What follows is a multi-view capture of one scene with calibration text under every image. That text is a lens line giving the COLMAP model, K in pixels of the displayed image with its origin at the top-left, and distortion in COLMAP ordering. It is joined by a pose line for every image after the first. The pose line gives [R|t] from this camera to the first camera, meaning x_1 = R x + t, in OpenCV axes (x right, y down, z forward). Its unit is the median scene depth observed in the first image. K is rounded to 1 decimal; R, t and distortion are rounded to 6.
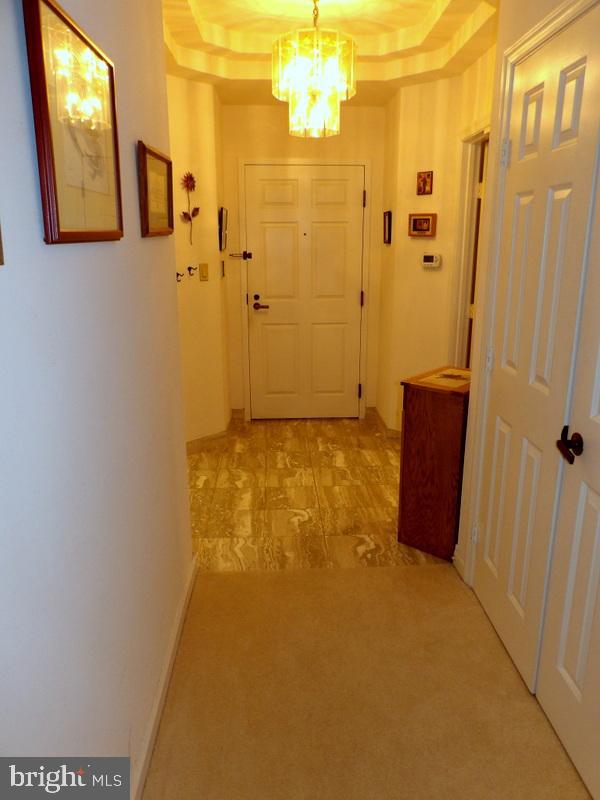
lens RADIAL K [[568.8, 0, 299.8], [0, 568.8, 398.4], [0, 0, 1]] dist [-0.019183, 0.013043]
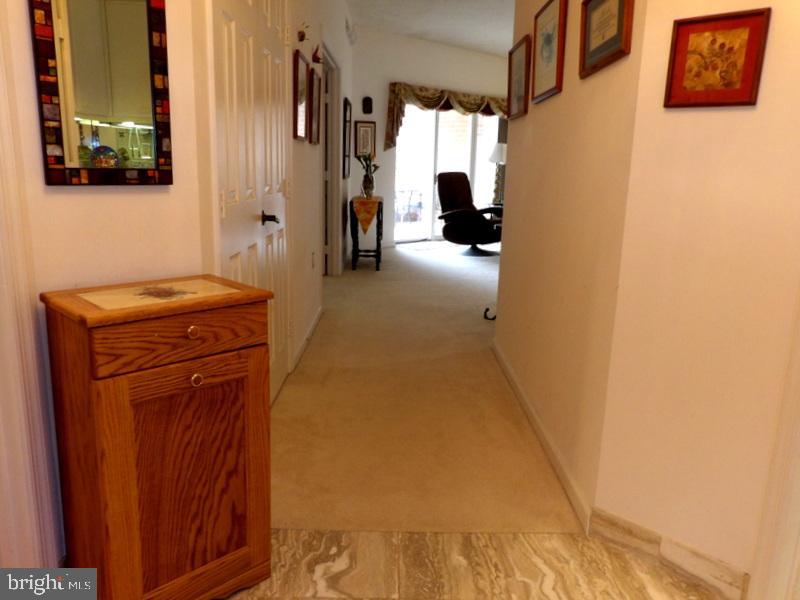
lens RADIAL K [[568.8, 0, 399.4], [0, 568.8, 298.0], [0, 0, 1]] dist [-0.019183, 0.013043]
pose [[-0.999027, -0.031737, 0.030613, 0.037248], [-0.013640, 0.882614, 0.469900, -0.267210], [-0.041933, 0.469026, -0.882189, 1.406234]]
